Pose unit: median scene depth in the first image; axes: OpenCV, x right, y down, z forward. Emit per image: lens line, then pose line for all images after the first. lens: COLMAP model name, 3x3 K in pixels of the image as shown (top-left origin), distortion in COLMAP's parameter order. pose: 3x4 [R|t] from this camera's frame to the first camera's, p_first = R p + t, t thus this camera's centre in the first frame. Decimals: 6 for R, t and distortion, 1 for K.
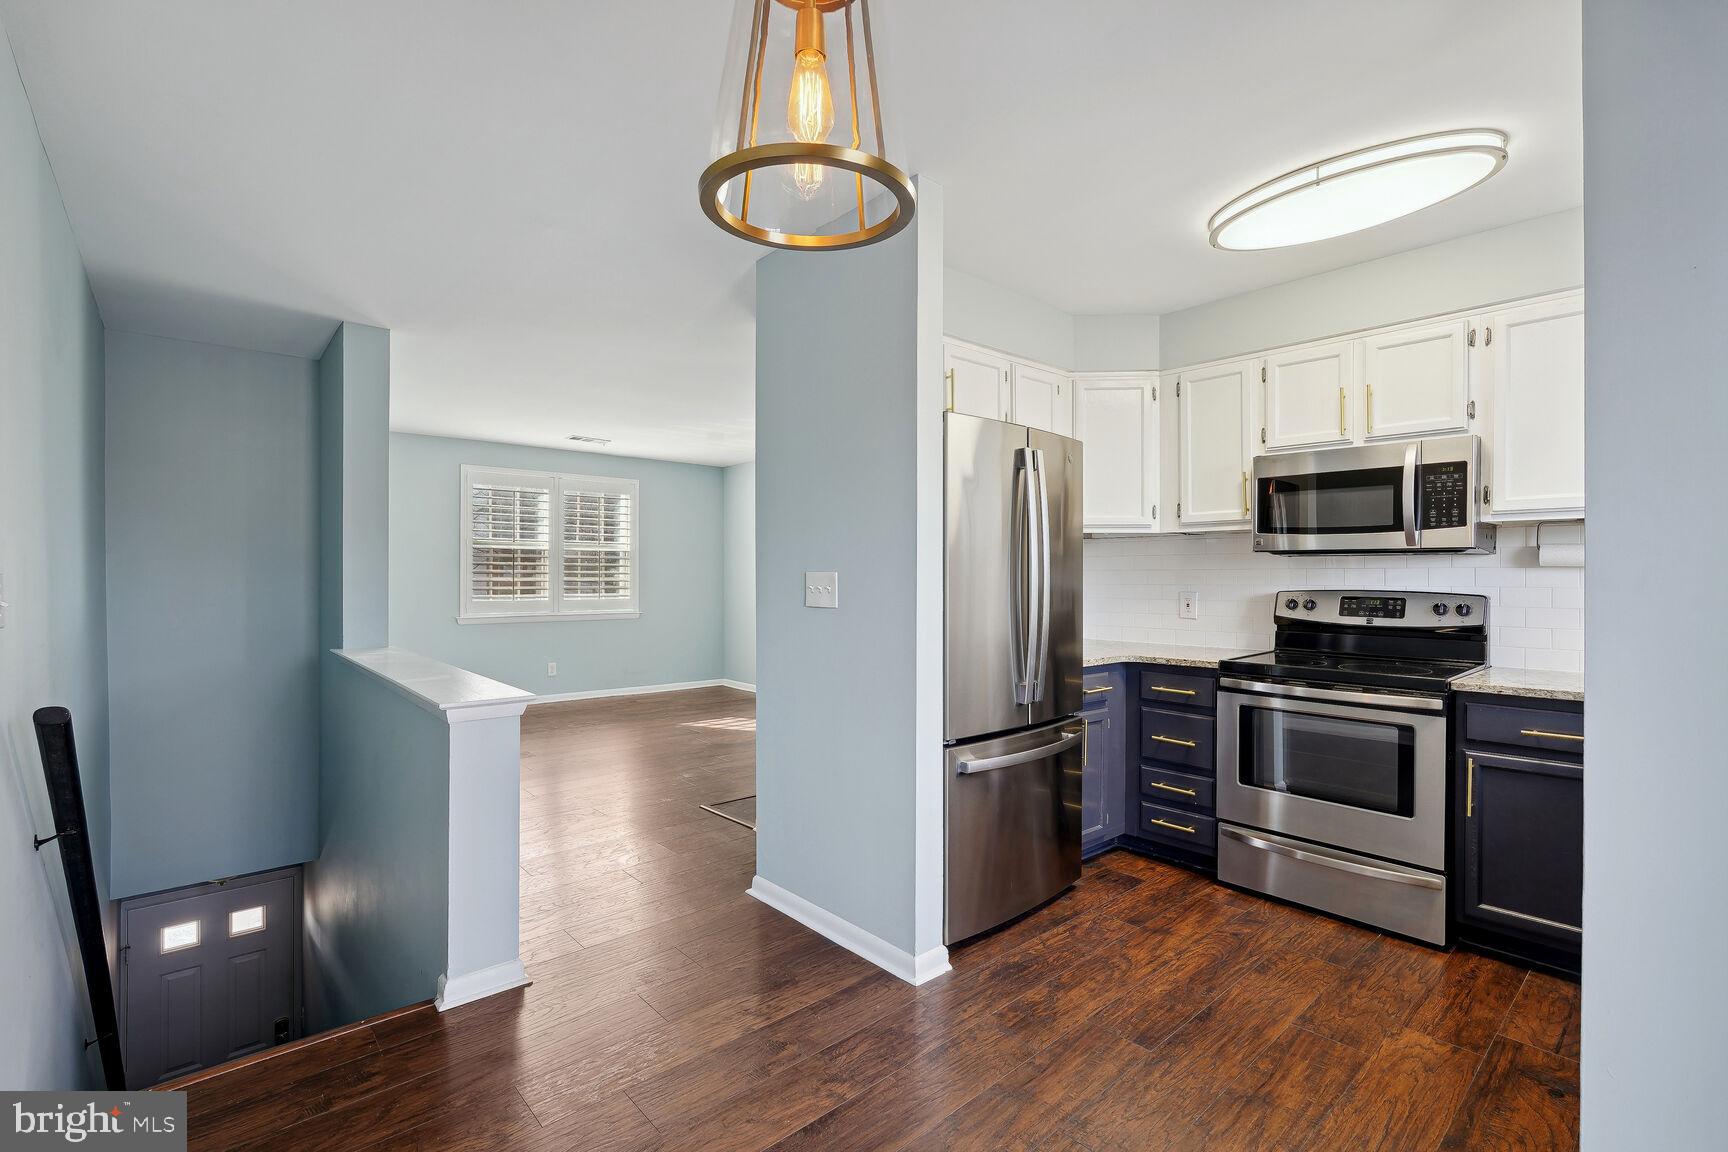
lens RADIAL K [[778.9, 0, 868.8], [0, 778.9, 577.2], [0, 0, 1]] dist [-0.007929, 0.003869]
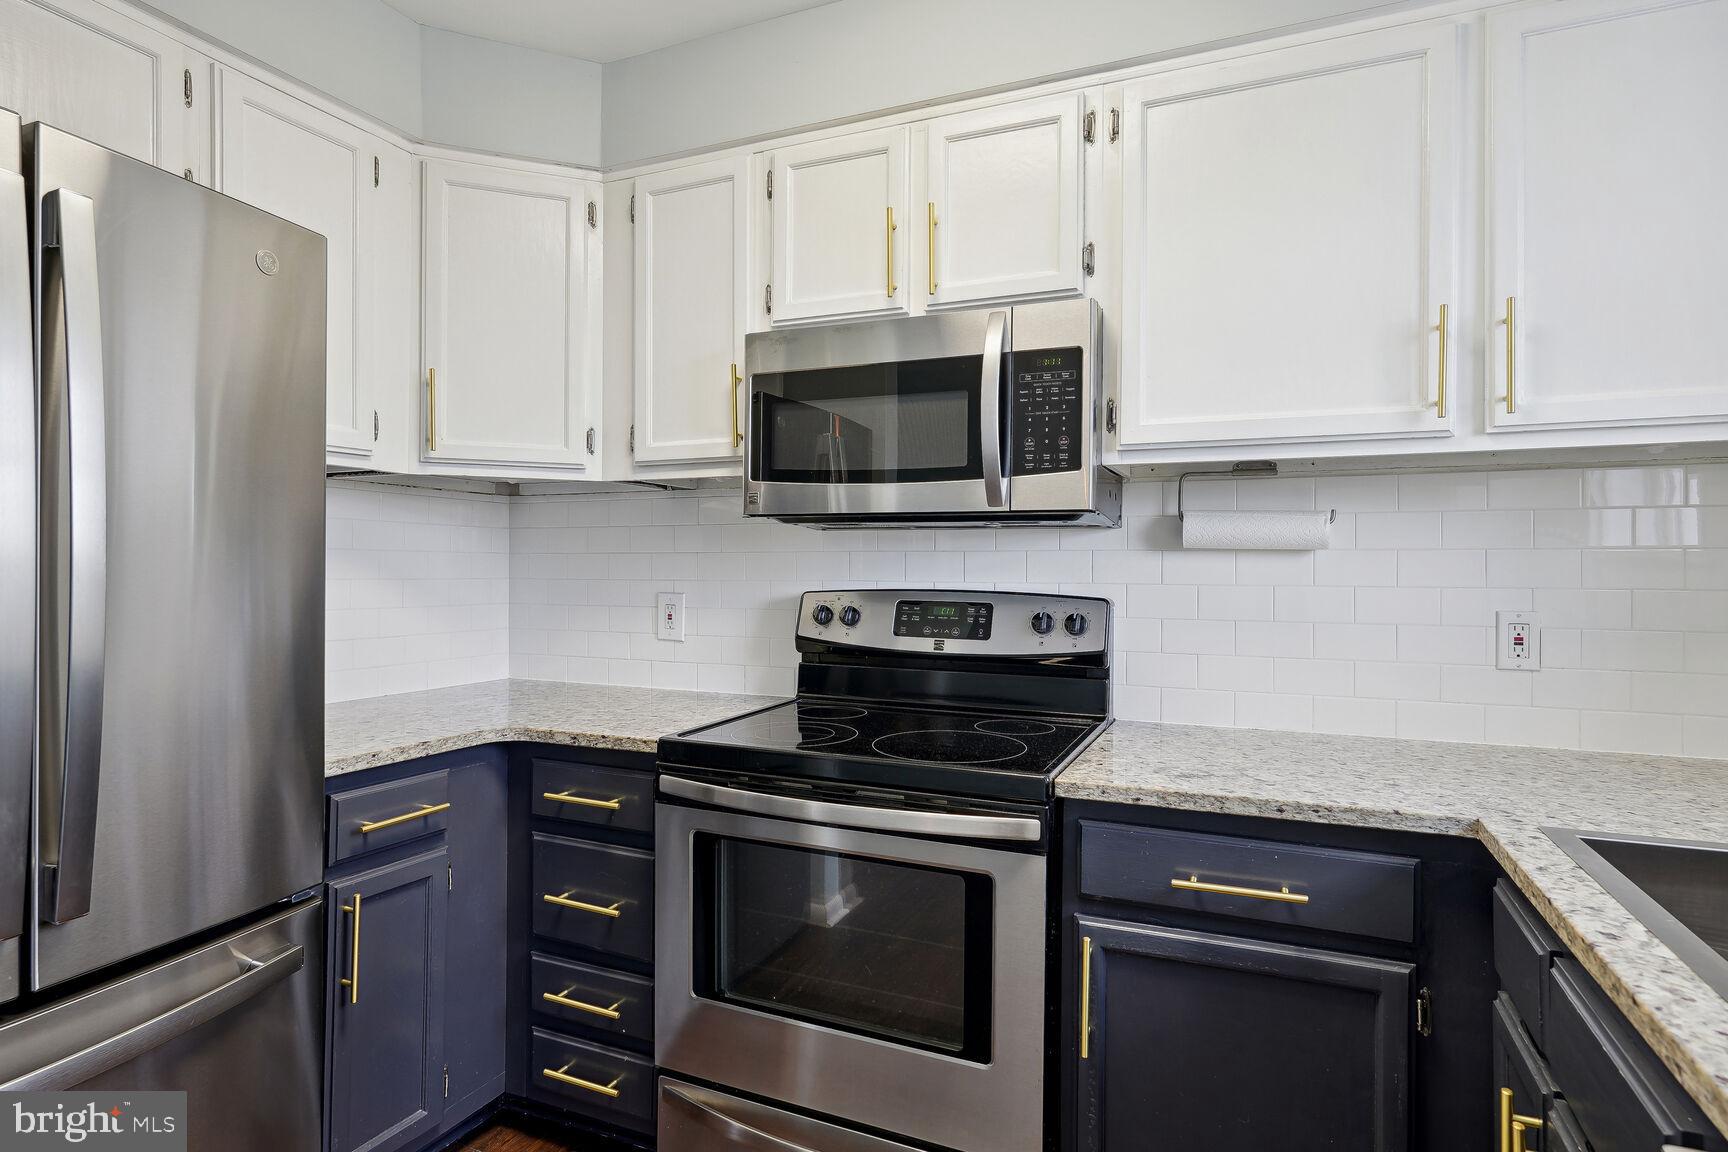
lens RADIAL K [[918.1, 0, 863.2], [0, 918.1, 565.9], [0, 0, 1]] dist [-0.009302, 0.004955]
pose [[0.910820, 0.004860, 0.412776, 0.338372], [-0.003228, 0.999984, -0.004649, 0.002891], [-0.412791, 0.002902, 0.910821, 0.441698]]
